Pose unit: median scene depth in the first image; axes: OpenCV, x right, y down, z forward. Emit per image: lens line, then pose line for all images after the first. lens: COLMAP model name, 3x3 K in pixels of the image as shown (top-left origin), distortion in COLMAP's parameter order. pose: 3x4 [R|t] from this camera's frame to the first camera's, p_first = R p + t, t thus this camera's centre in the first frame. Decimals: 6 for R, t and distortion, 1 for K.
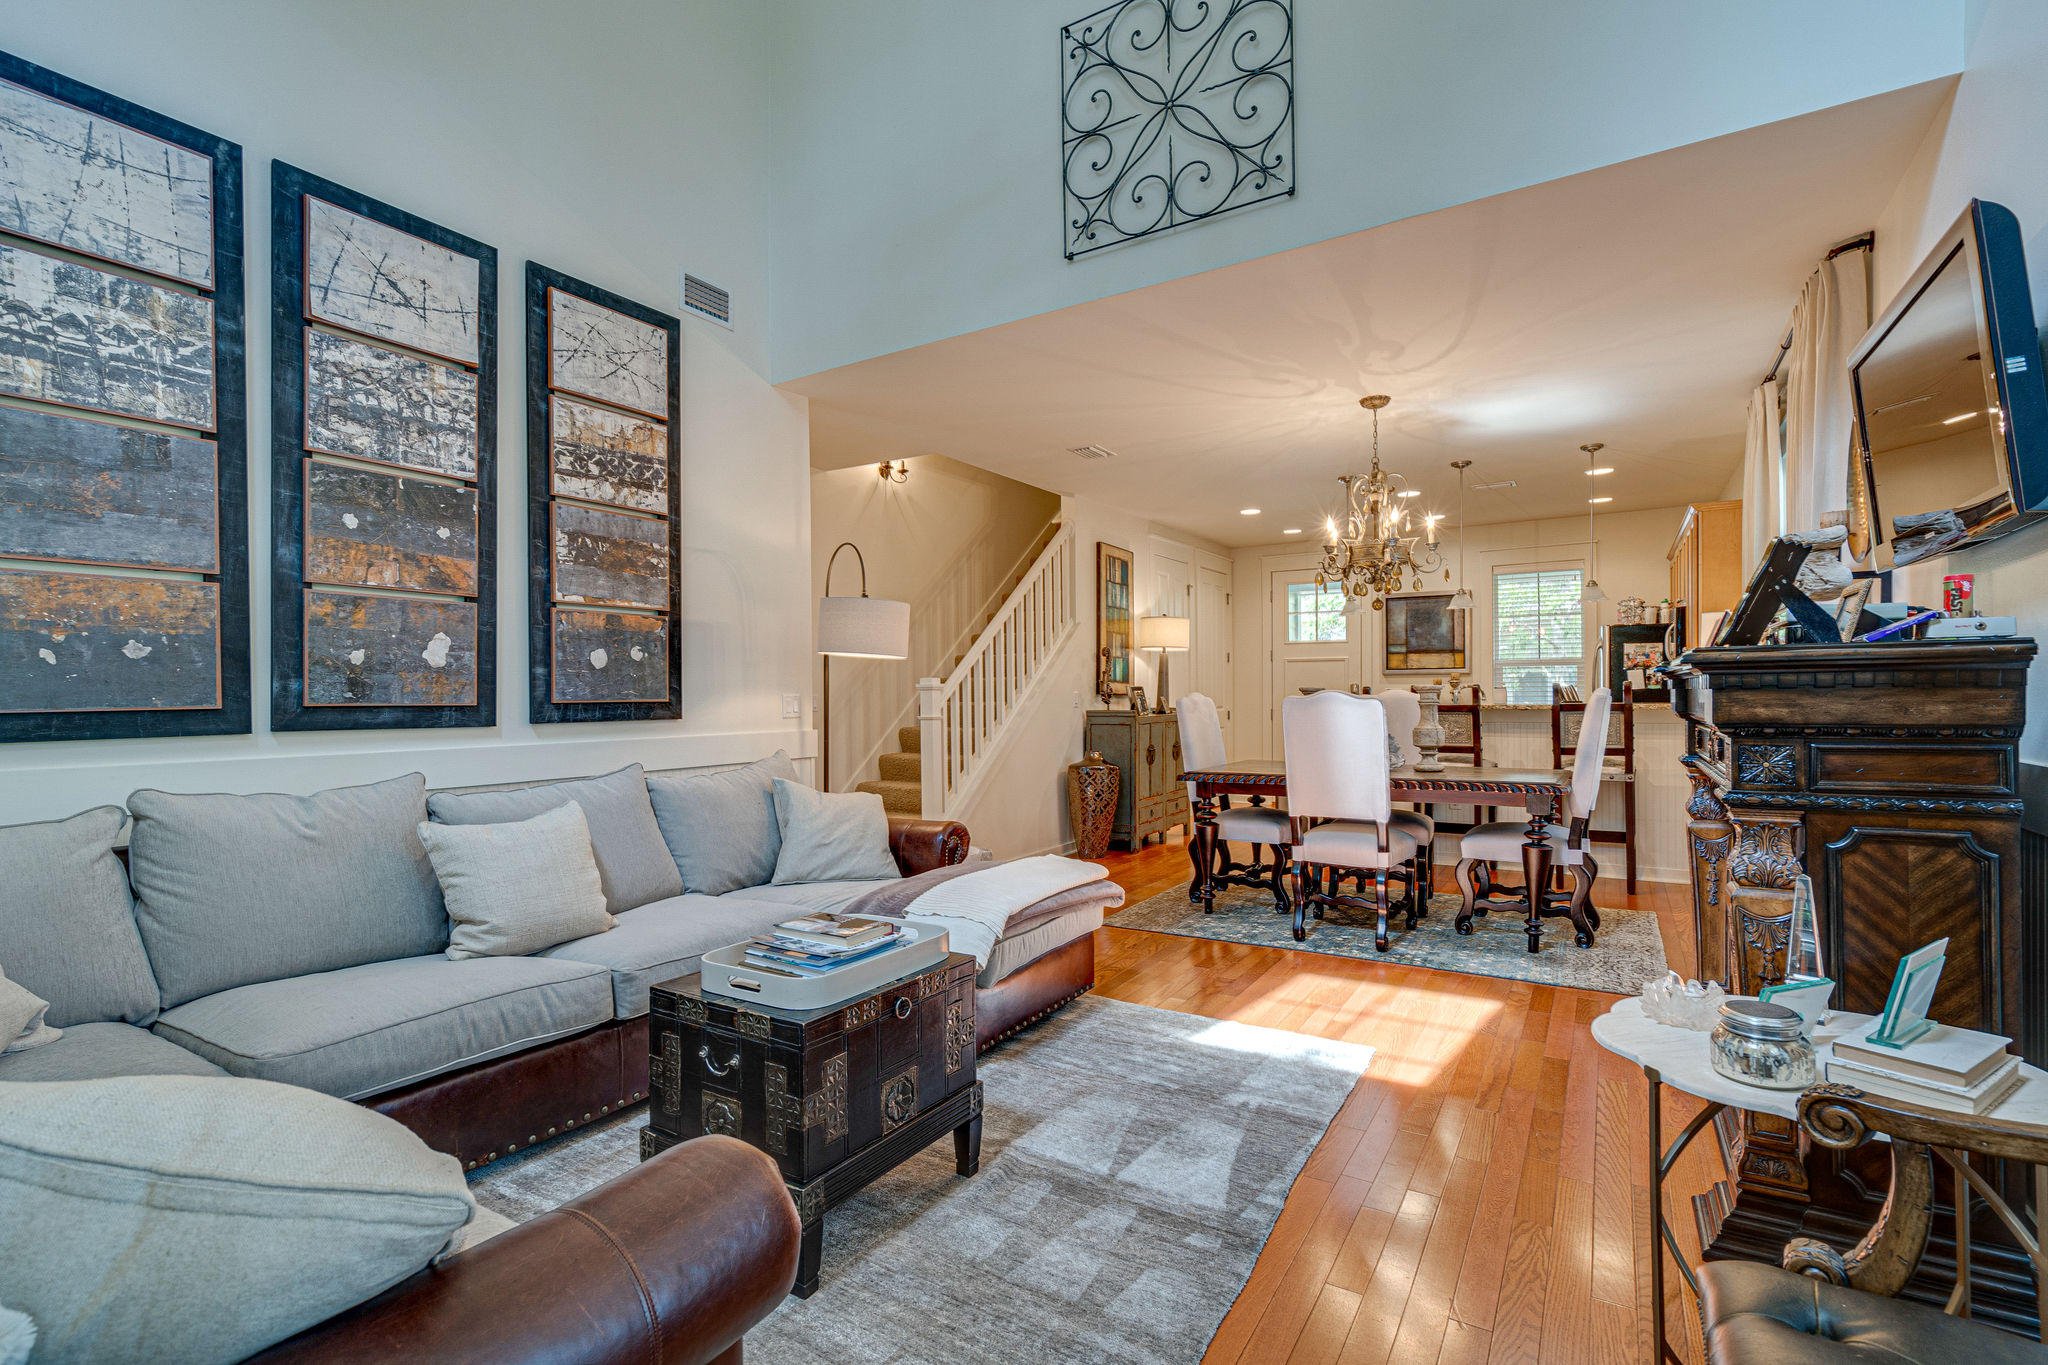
lens RADIAL K [[945.3, 0, 1013.6], [0, 945.3, 698.7], [0, 0, 1]] dist [-0.009821, 0.003626]
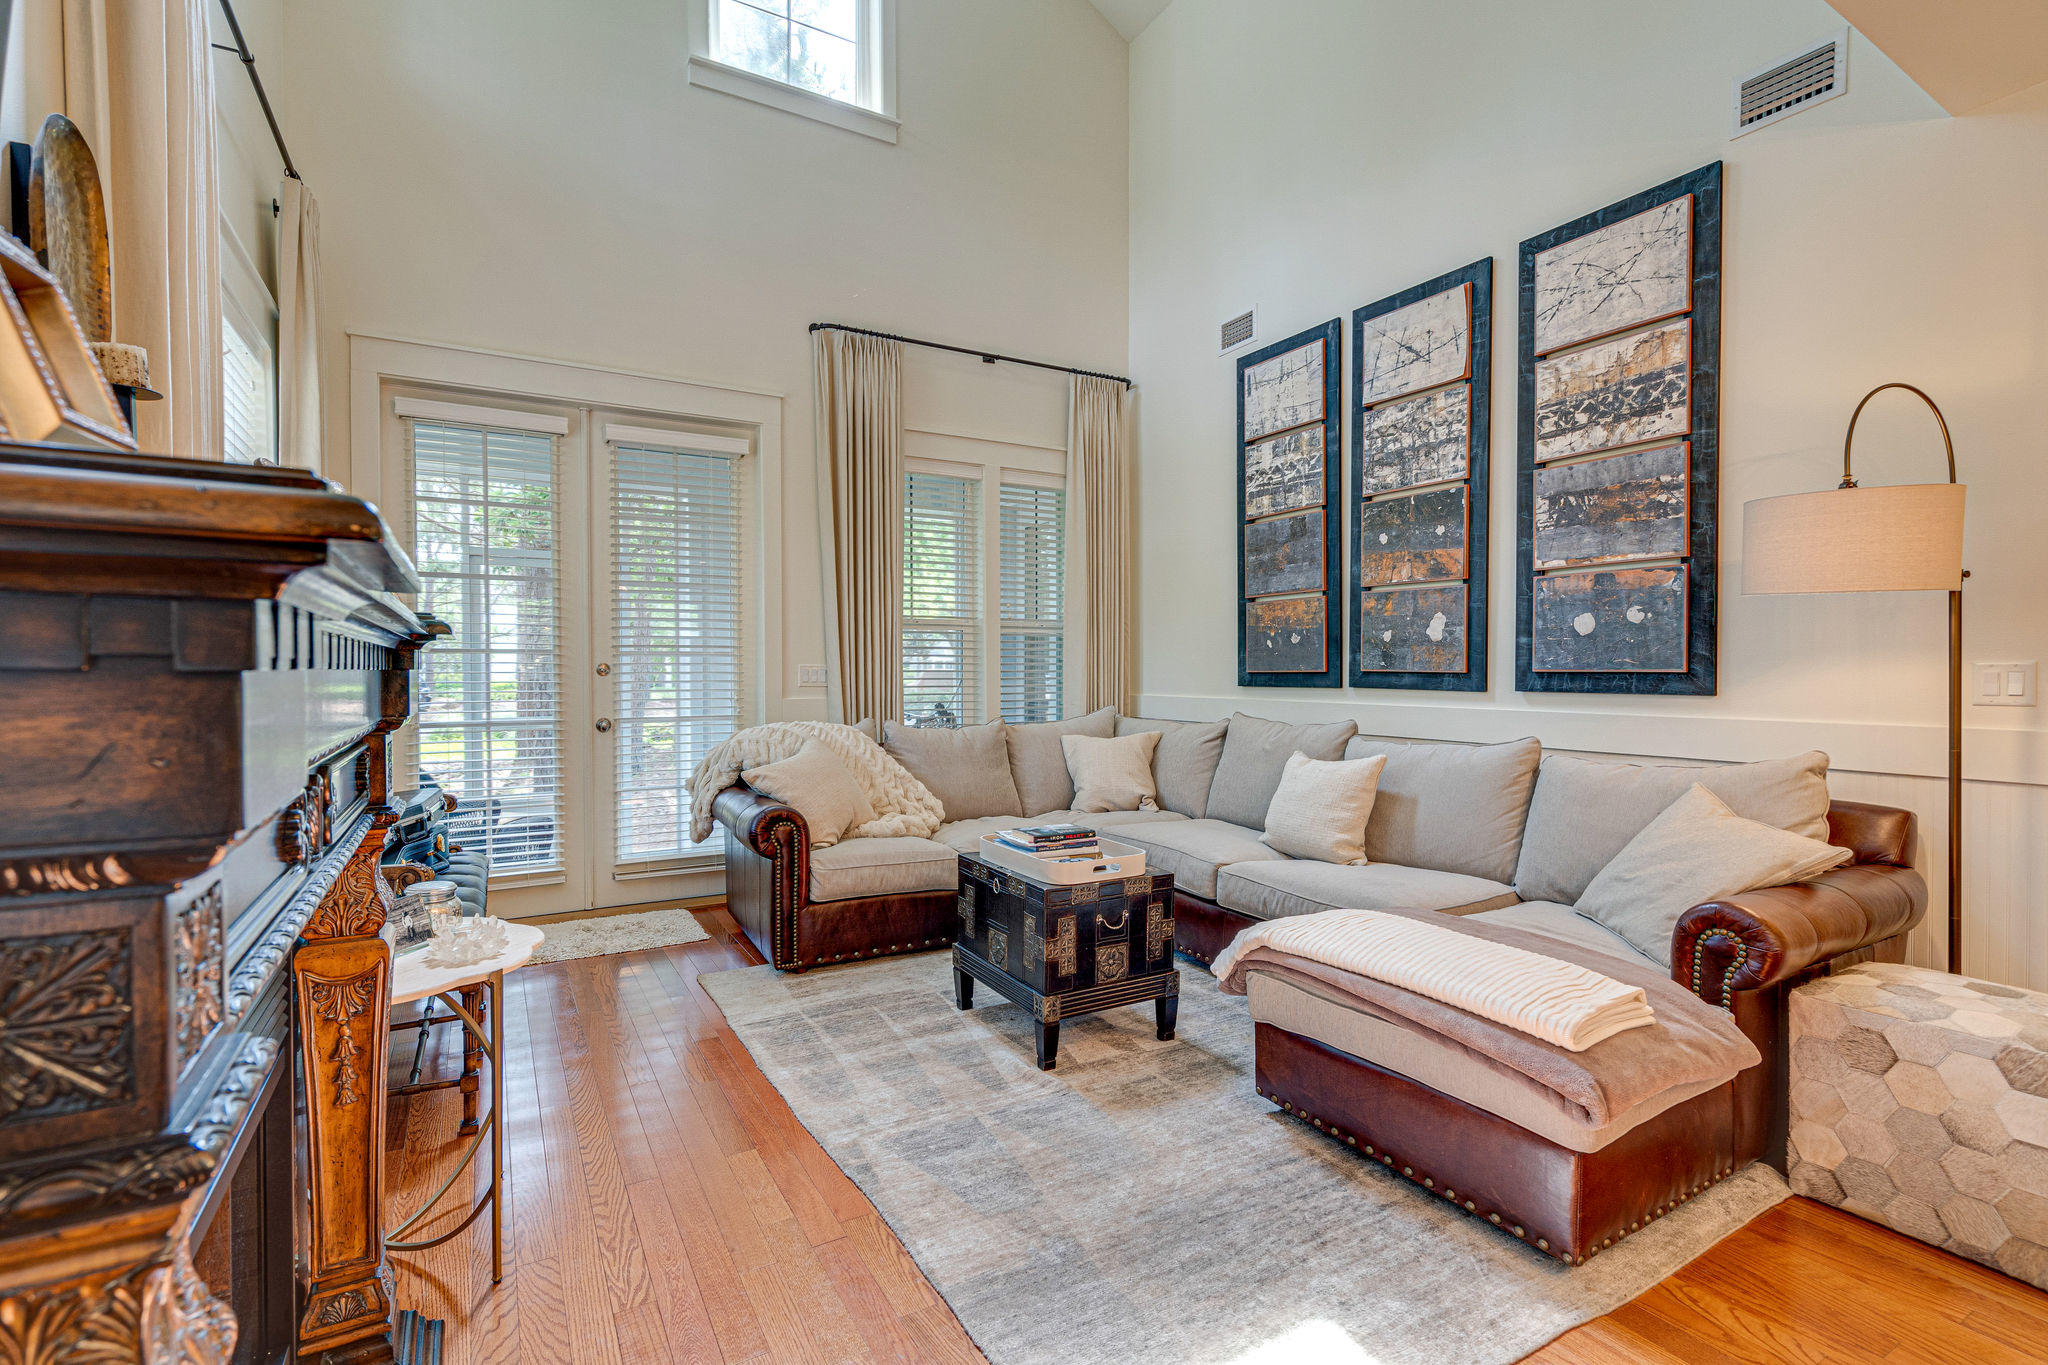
lens RADIAL K [[929.1, 0, 1017.7], [0, 929.1, 685.2], [0, 0, 1]] dist [-0.005930, 0.002482]
pose [[-0.469238, 0.026198, -0.882683, 0.573813], [0.001296, 0.999579, 0.028978, -0.009271], [0.883071, 0.012453, -0.469074, 0.873806]]
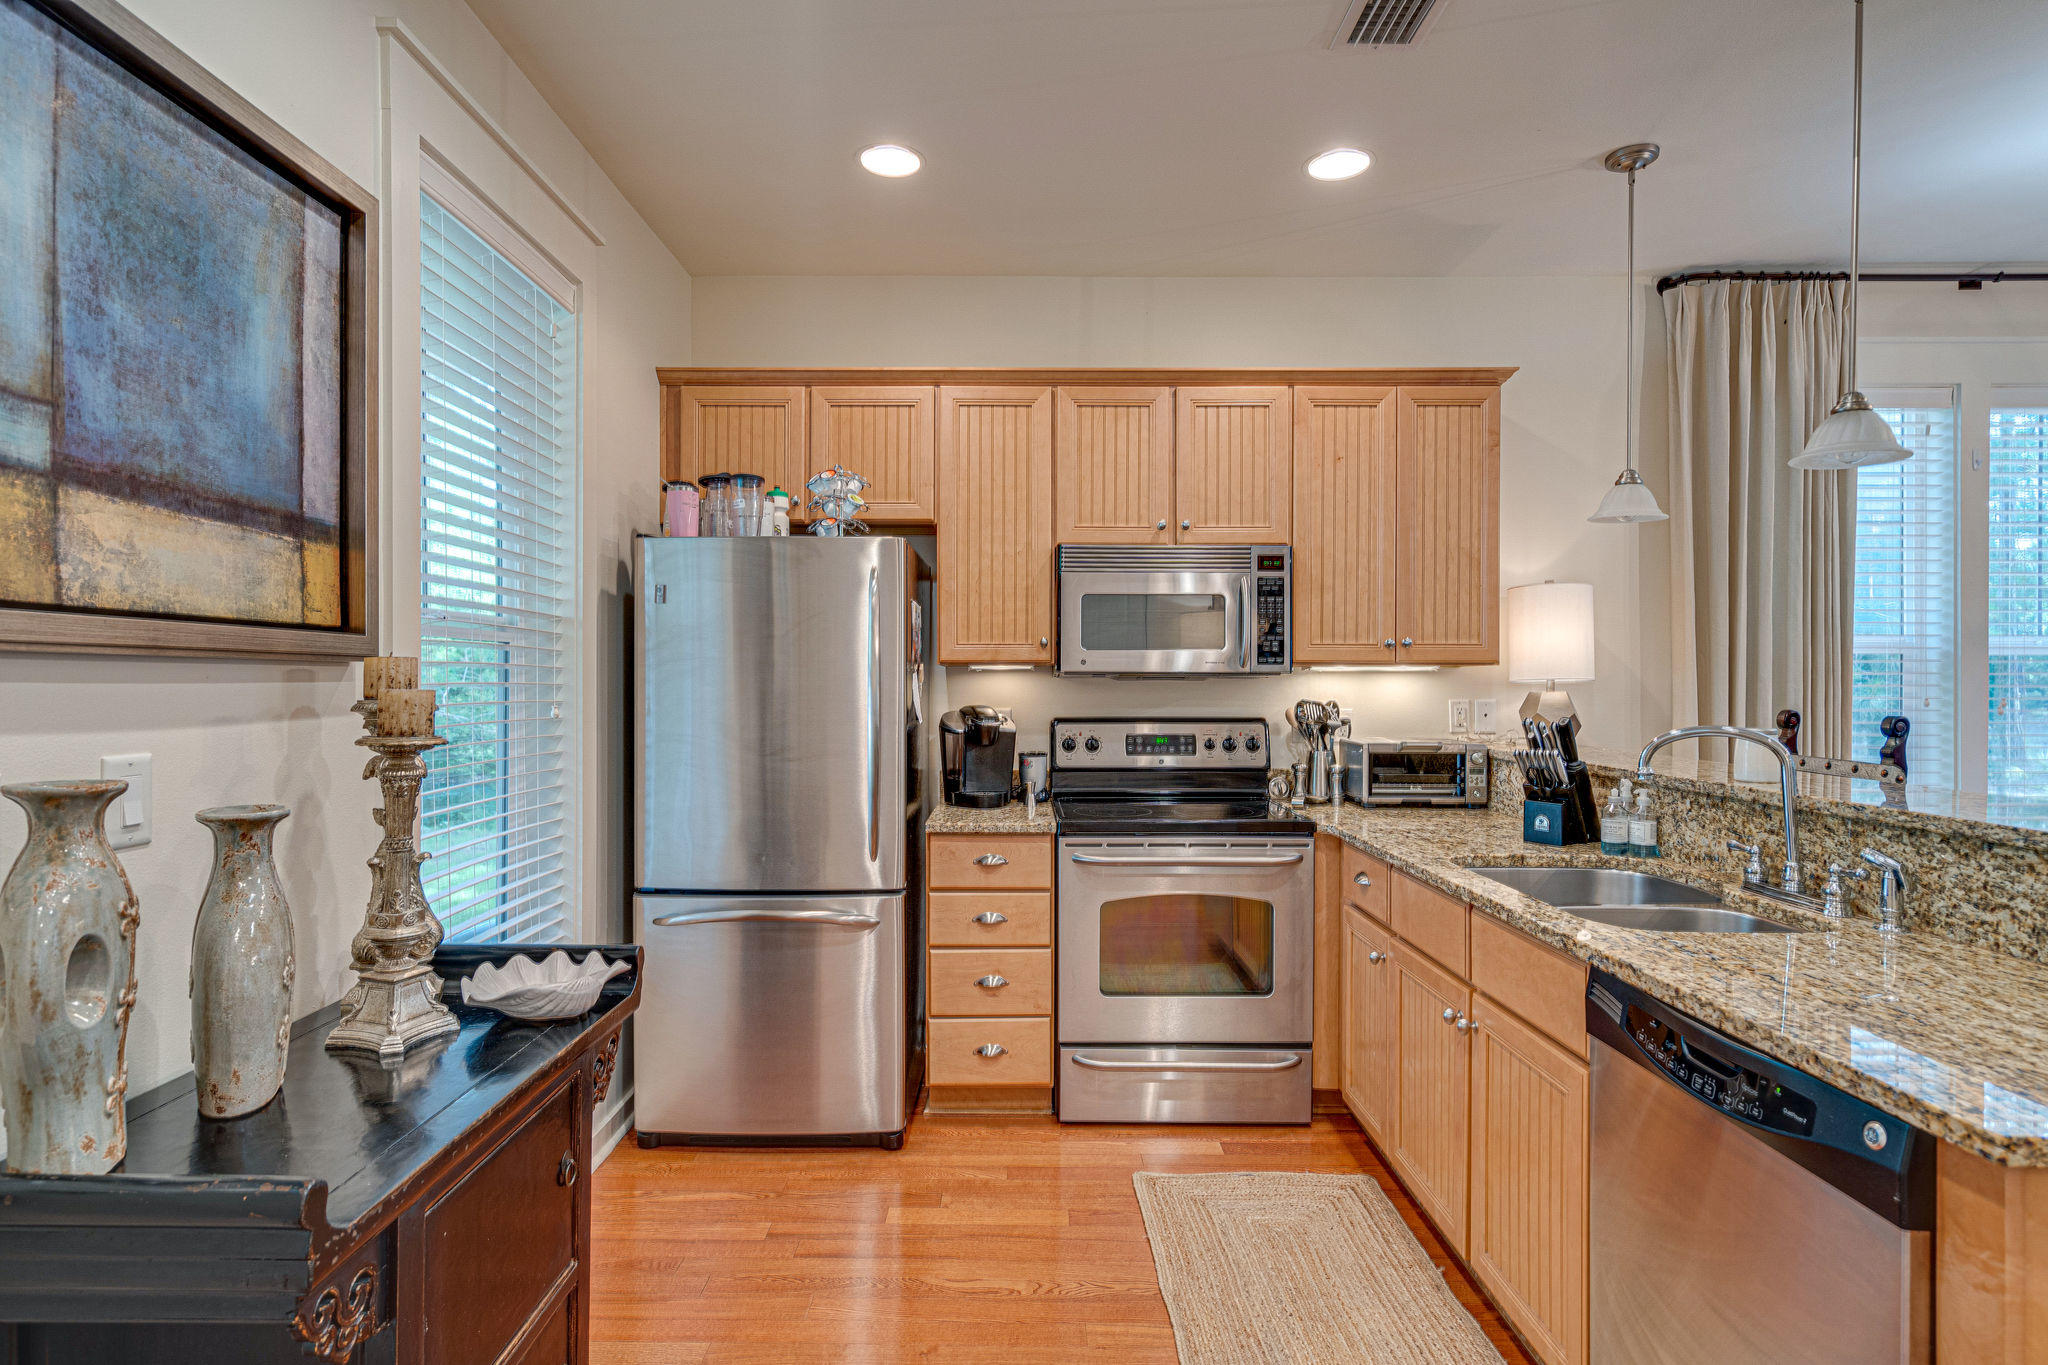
lens RADIAL K [[1042.6, 0, 1008.4], [0, 1042.6, 689.7], [0, 0, 1]] dist [-0.006326, 0.001795]
pose [[-0.530616, -0.001113, 0.847612, 0.536125], [0.007567, 0.999953, 0.006051, -0.047199], [-0.847579, 0.009625, -0.530582, 2.174414]]
